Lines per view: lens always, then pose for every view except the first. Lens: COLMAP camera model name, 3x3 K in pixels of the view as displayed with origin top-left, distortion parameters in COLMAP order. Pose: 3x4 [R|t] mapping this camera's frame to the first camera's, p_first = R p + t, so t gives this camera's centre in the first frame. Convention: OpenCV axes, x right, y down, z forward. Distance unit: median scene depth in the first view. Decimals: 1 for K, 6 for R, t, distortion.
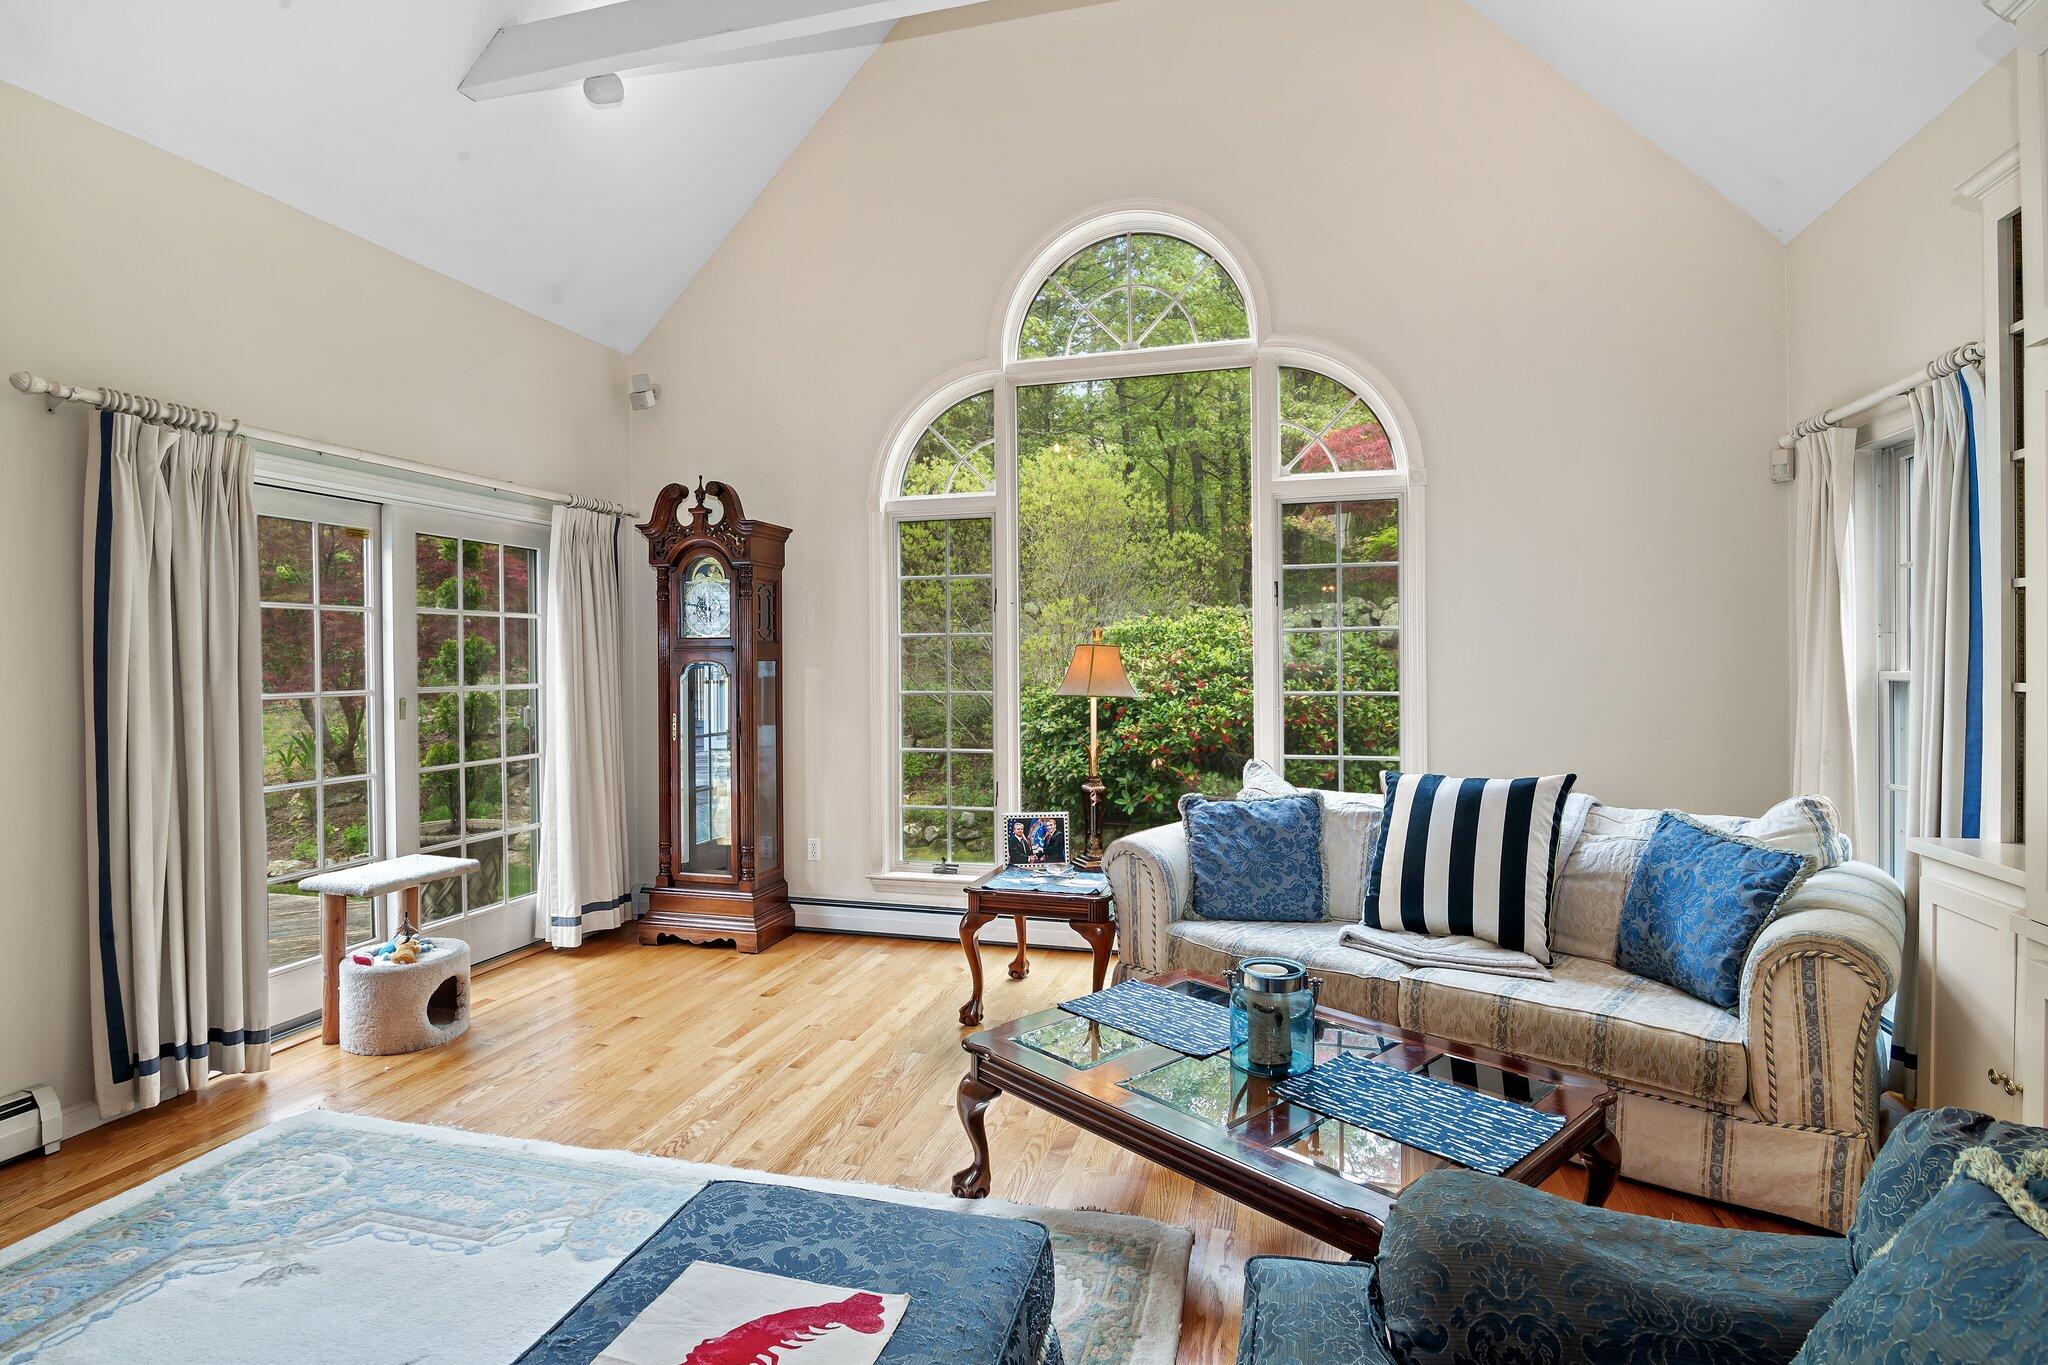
lens RADIAL K [[1017.3, 0, 1018.7], [0, 1017.3, 663.2], [0, 0, 1]] dist [-0.018347, -0.000904]
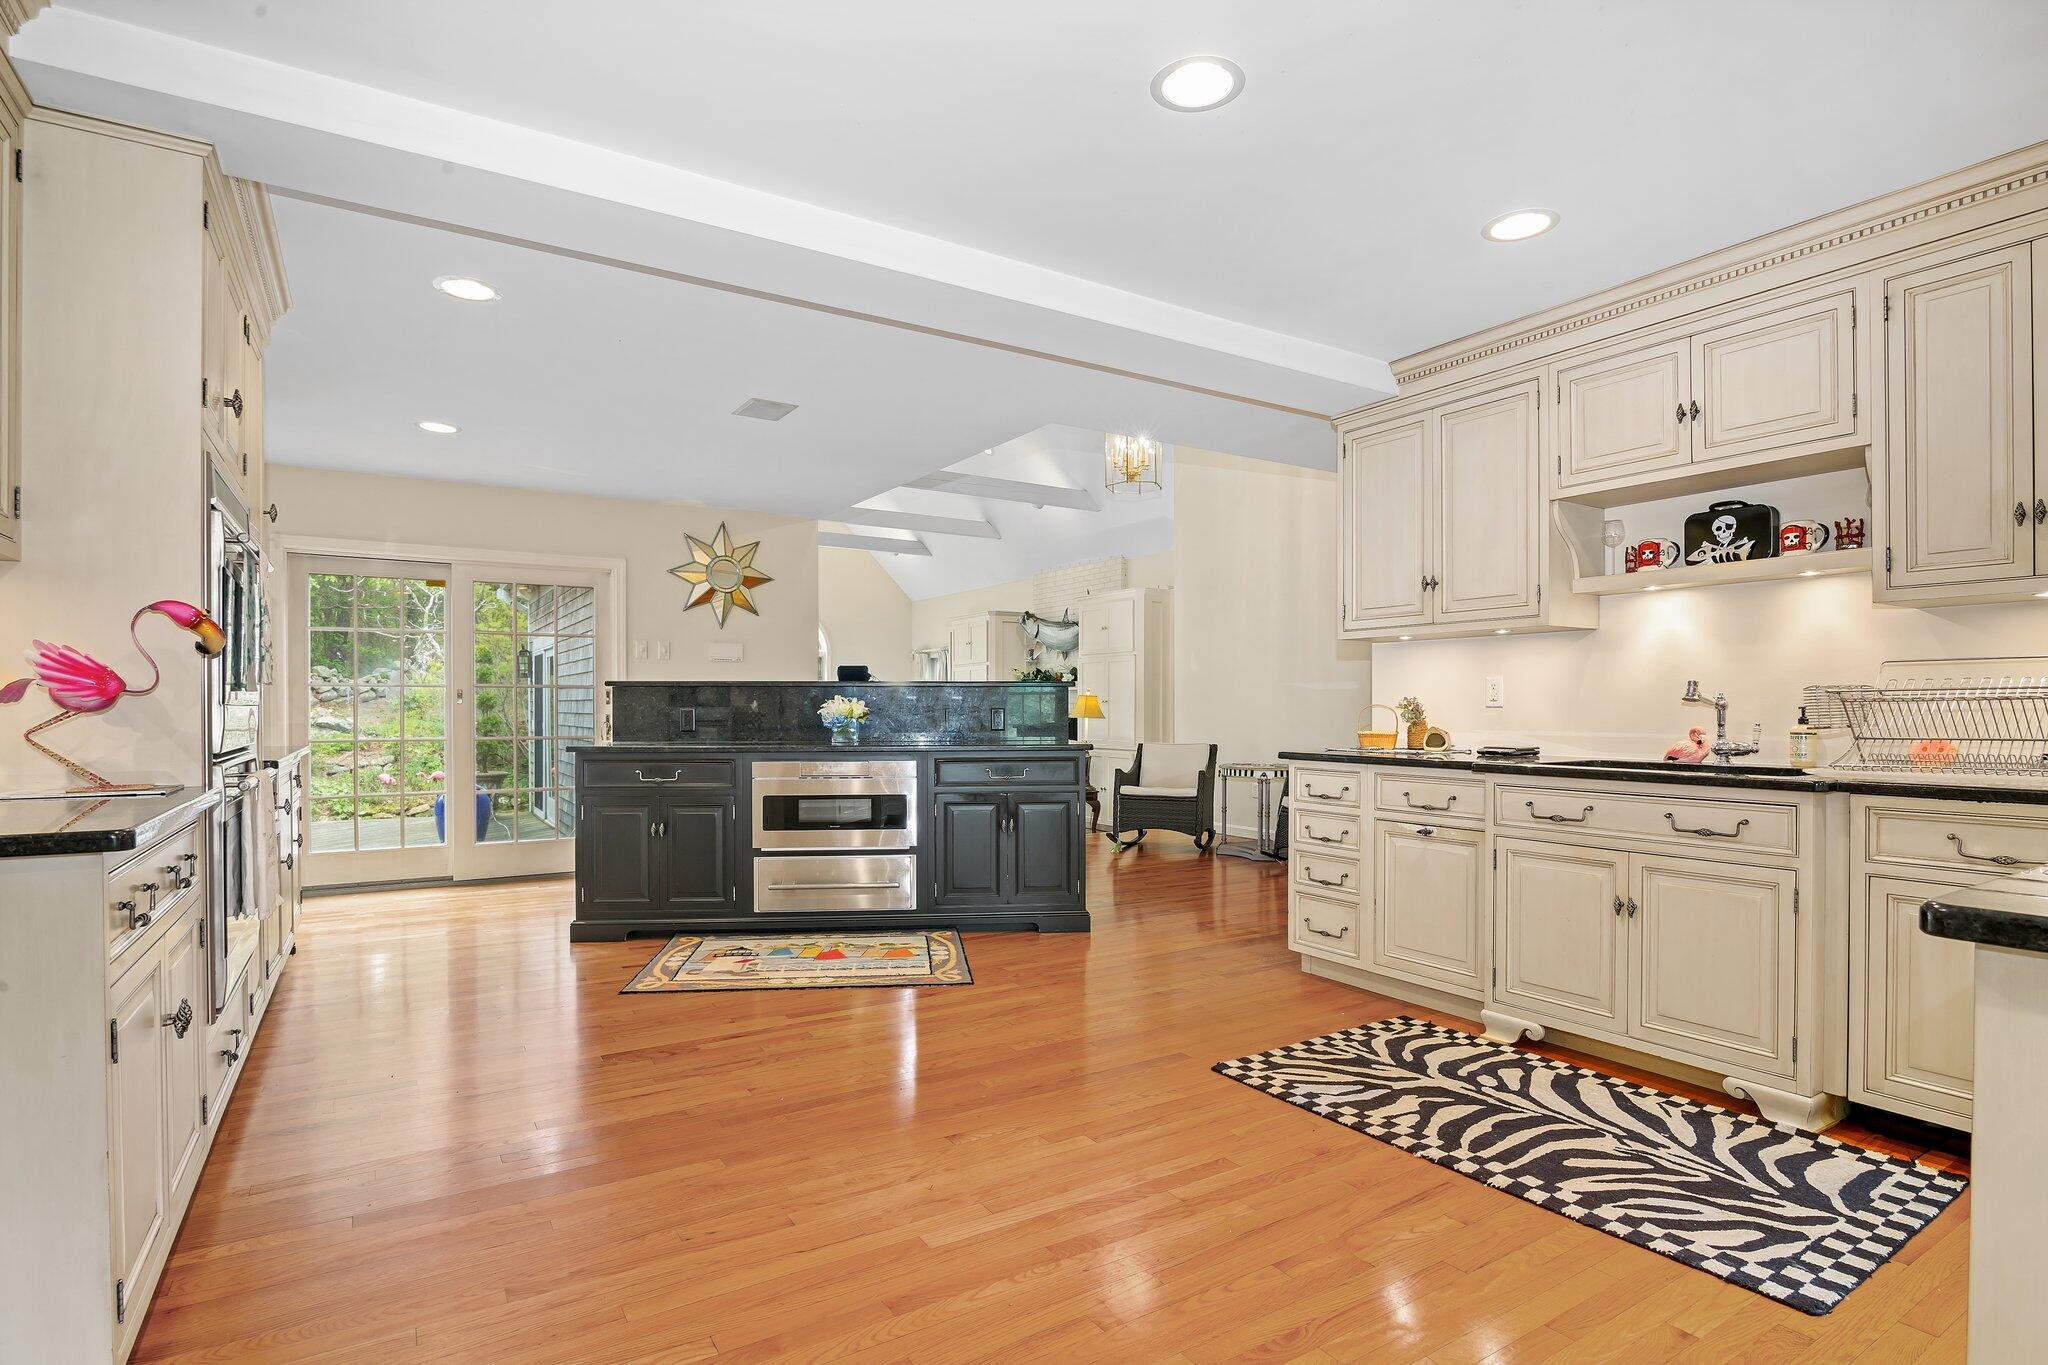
lens RADIAL K [[1023.7, 0, 1020.2], [0, 1023.7, 715.1], [0, 0, 1]] dist [-0.019630, 0.000633]
pose [[0.671955, 0.000888, 0.740592, -1.866110], [-0.001030, 0.999999, -0.000265, 0.033025], [-0.740592, -0.000585, 0.671955, -1.953175]]
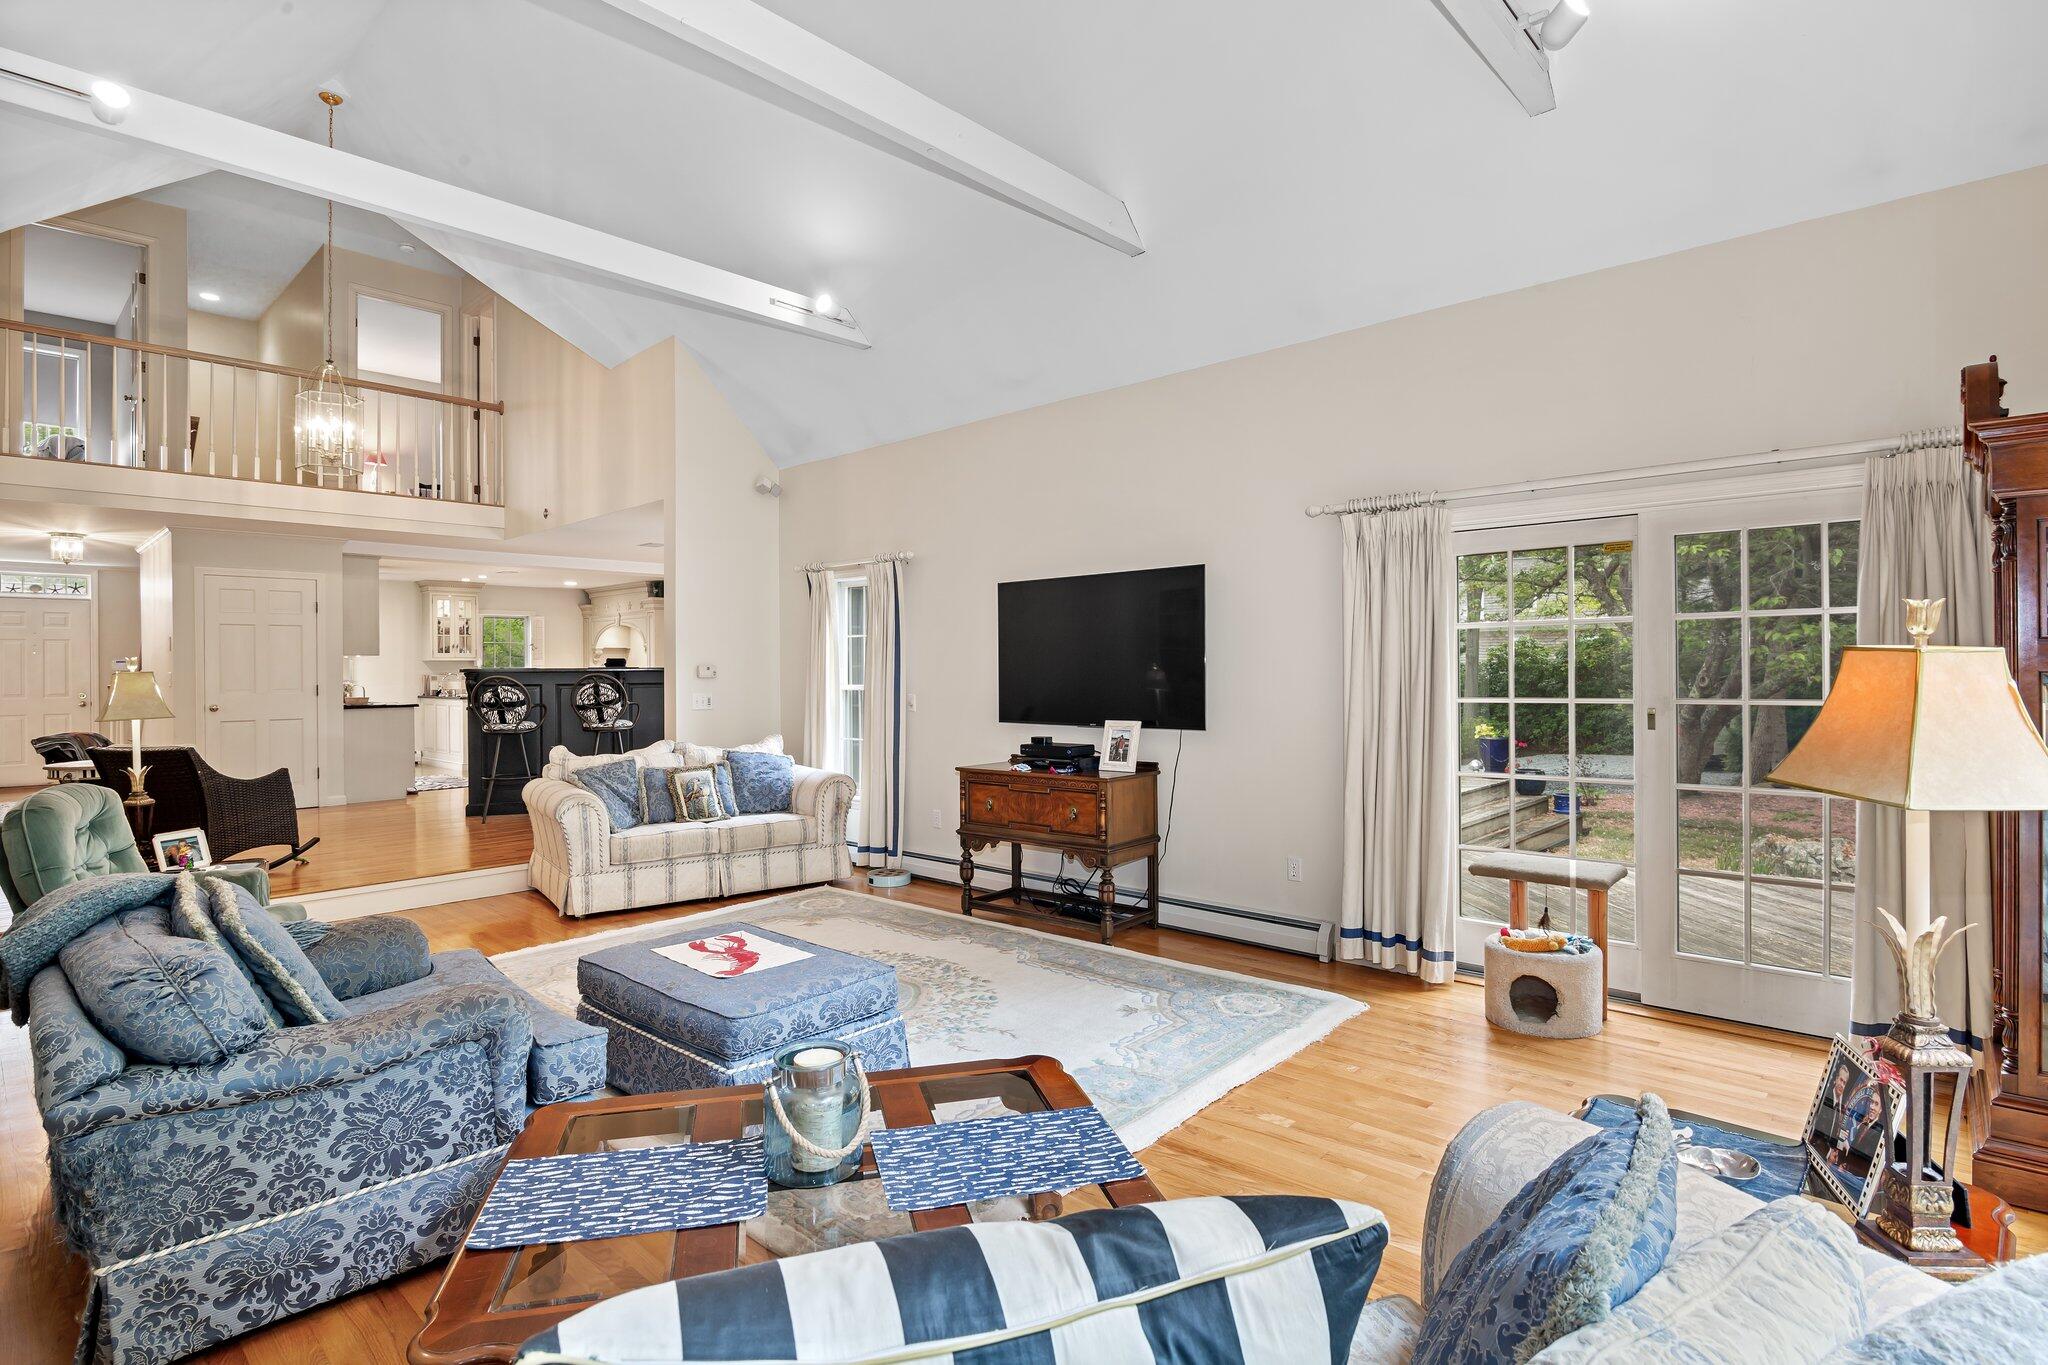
lens RADIAL K [[1014.0, 0, 1023.9], [0, 1014.0, 666.9], [0, 0, 1]] dist [-0.023134, 0.000355]
pose [[-0.451476, 0.007368, -0.892253, 0.530068], [0.008468, 0.999956, 0.003973, -0.014710], [0.892243, -0.005762, -0.451519, 0.887305]]
